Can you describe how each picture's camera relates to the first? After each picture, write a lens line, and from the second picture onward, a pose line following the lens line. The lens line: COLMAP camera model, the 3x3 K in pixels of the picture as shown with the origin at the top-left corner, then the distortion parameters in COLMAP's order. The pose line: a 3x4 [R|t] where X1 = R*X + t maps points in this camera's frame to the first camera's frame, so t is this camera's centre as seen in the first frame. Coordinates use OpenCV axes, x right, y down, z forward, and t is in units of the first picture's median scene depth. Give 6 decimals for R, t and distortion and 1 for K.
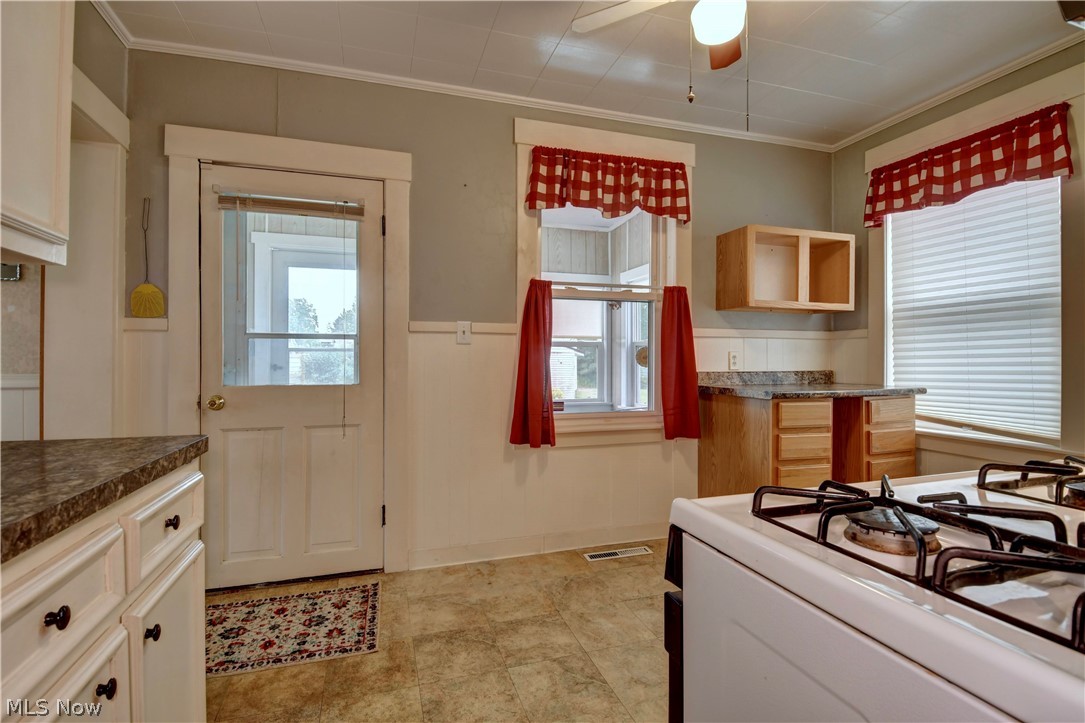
lens RADIAL K [[525.0, 0, 549.8], [0, 525.0, 357.4], [0, 0, 1]] dist [-0.004853, -0.003249]
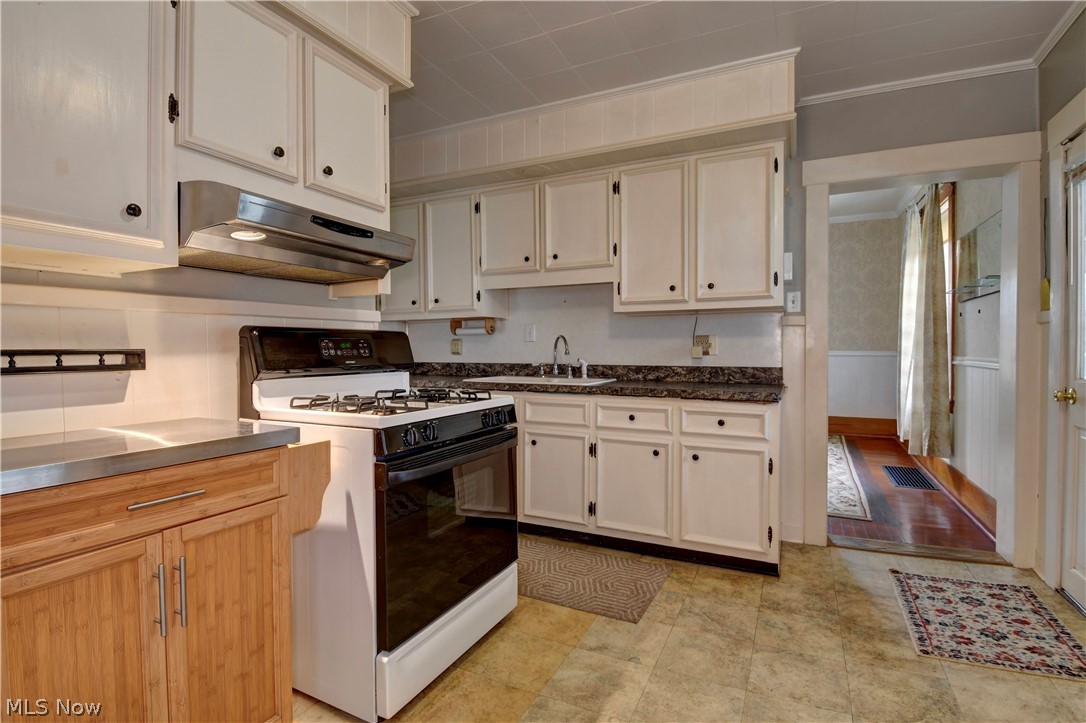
lens RADIAL K [[525.5, 0, 542.4], [0, 525.5, 357.2], [0, 0, 1]] dist [-0.004853, -0.003249]
pose [[-0.698250, 0.018754, -0.715608, 0.654286], [0.006651, 0.999784, 0.019712, -0.007044], [0.715823, 0.009005, -0.698224, 0.925403]]
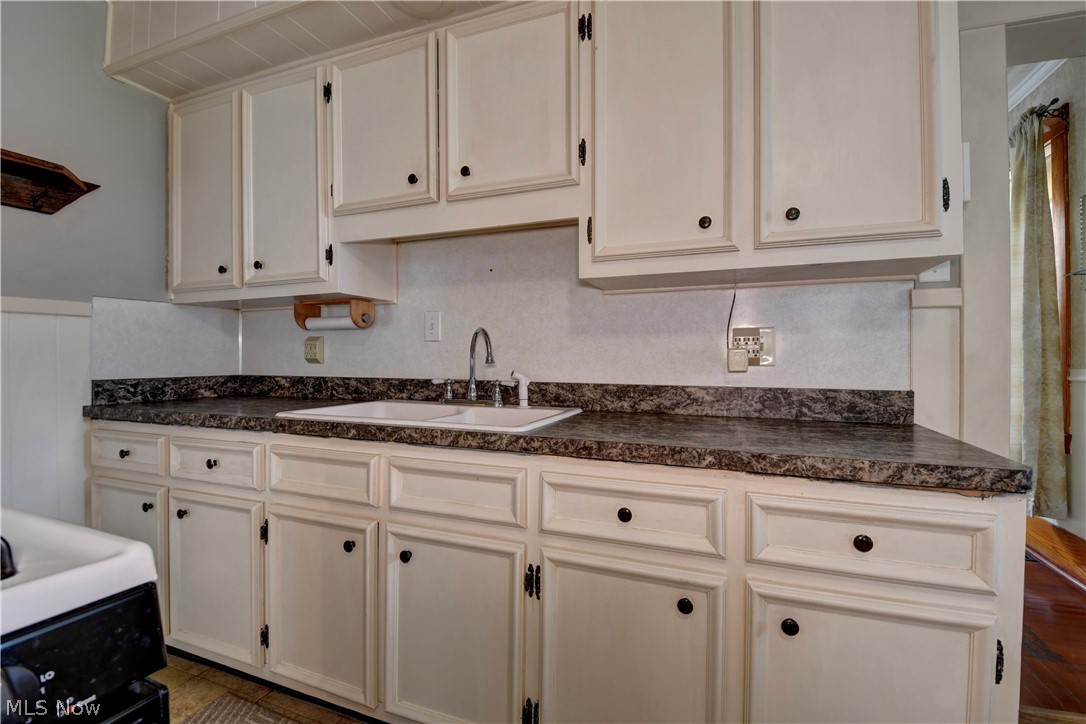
lens RADIAL K [[475.2, 0, 545.4], [0, 475.2, 360.6], [0, 0, 1]] dist [-0.004380, -0.007374]
pose [[-0.634414, 0.004098, -0.772982, 0.379085], [0.000312, 0.999987, 0.005045, -0.000557], [0.772993, 0.002960, -0.634407, 0.714003]]
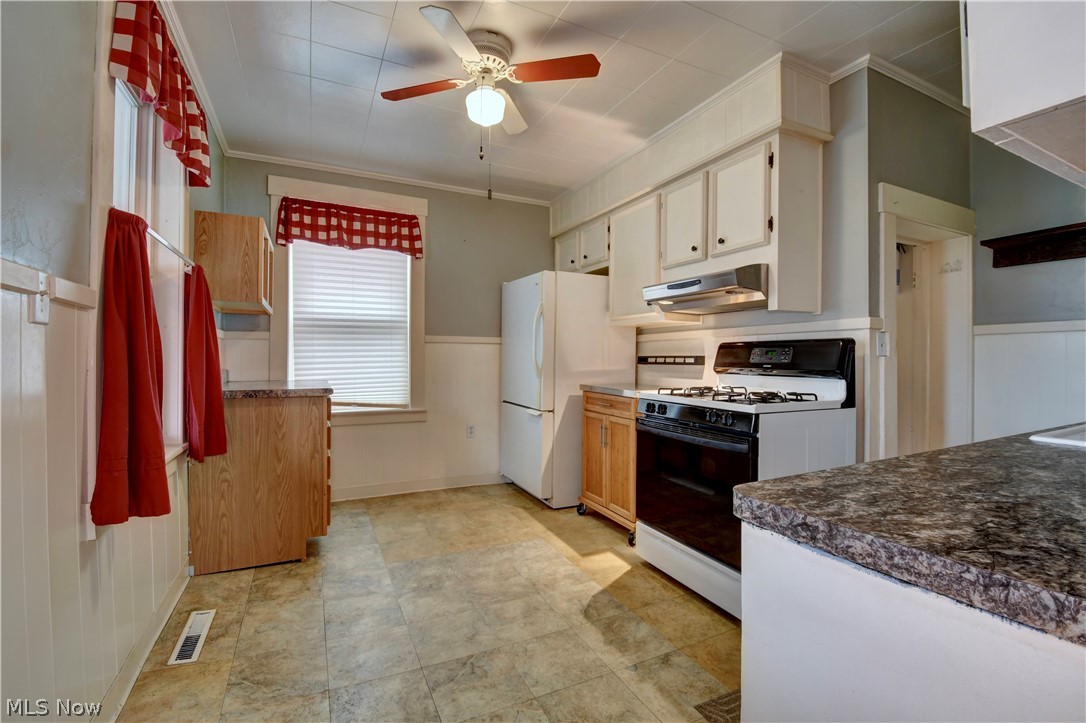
lens RADIAL K [[475.2, 0, 546.3], [0, 475.2, 358.9], [0, 0, 1]] dist [-0.004380, -0.007374]
pose [[-0.138374, 0.000299, 0.990380, -0.642980], [-0.003689, 0.999993, -0.000817, 0.003249], [-0.990373, -0.003766, -0.138371, 0.712002]]
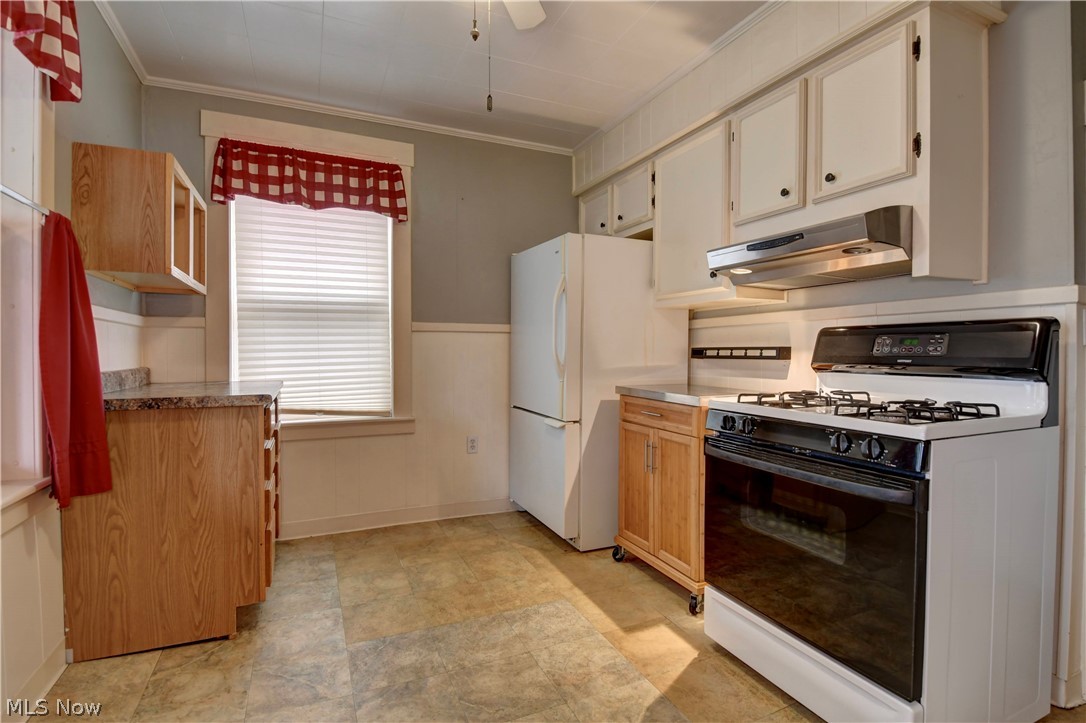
lens RADIAL K [[525.5, 0, 546.0], [0, 525.5, 358.5], [0, 0, 1]] dist [-0.004853, -0.003249]
pose [[-0.107272, -0.011109, 0.994168, -0.403476], [0.000126, 0.999937, 0.011187, 0.003969], [-0.994230, 0.001325, -0.107264, 0.695885]]
